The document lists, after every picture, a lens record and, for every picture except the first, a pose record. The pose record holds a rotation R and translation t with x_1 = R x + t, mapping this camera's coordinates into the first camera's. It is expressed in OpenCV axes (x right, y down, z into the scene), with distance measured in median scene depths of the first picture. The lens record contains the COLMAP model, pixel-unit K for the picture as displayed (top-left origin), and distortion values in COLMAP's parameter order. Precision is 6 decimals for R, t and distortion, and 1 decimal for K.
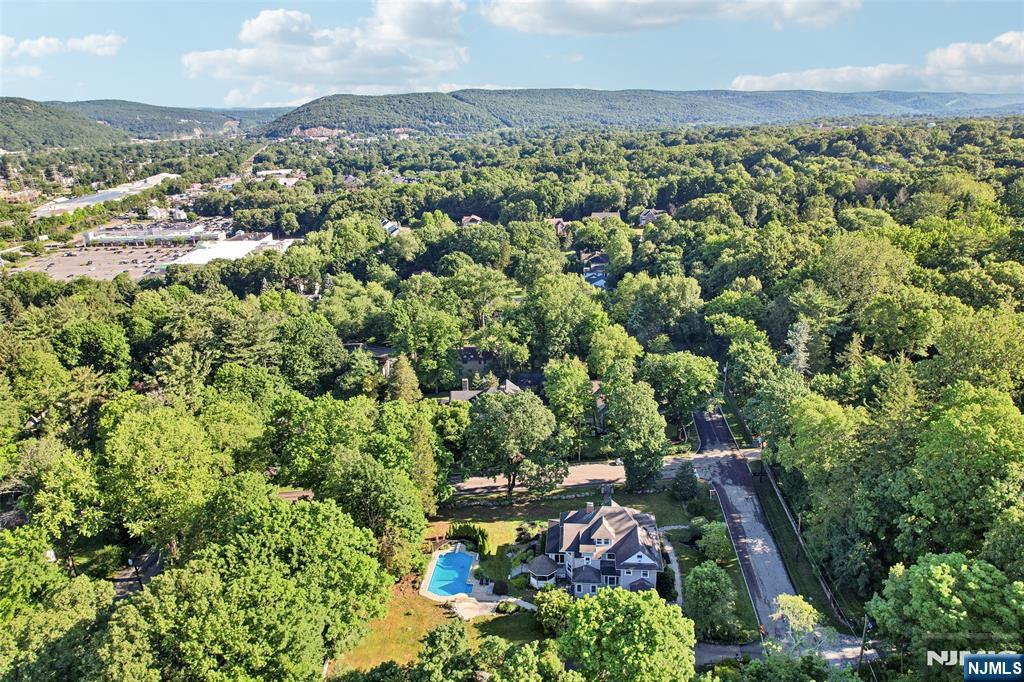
lens RADIAL K [[690.0, 0, 488.2], [0, 690.0, 336.4], [0, 0, 1]] dist [-0.001241, 0.003485]
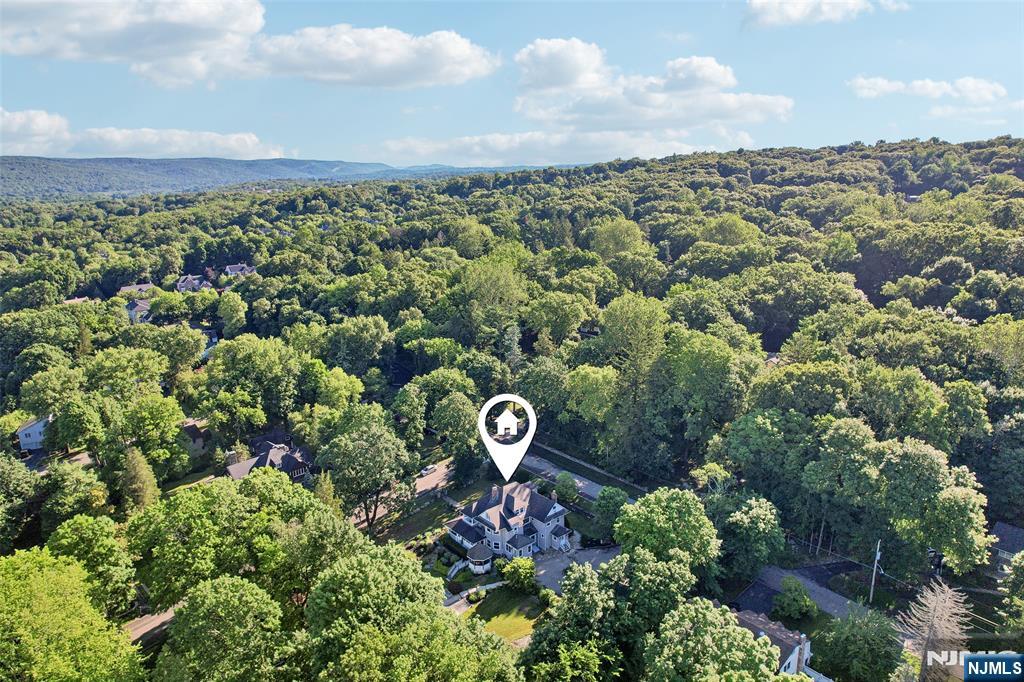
lens RADIAL K [[690.0, 0, 488.2], [0, 690.0, 336.4], [0, 0, 1]] dist [-0.001241, 0.003485]
pose [[0.721615, -0.174961, 0.669821, -0.350387], [0.234284, 0.972167, 0.001535, -0.009779], [-0.651447, 0.155820, 0.742521, 0.044987]]
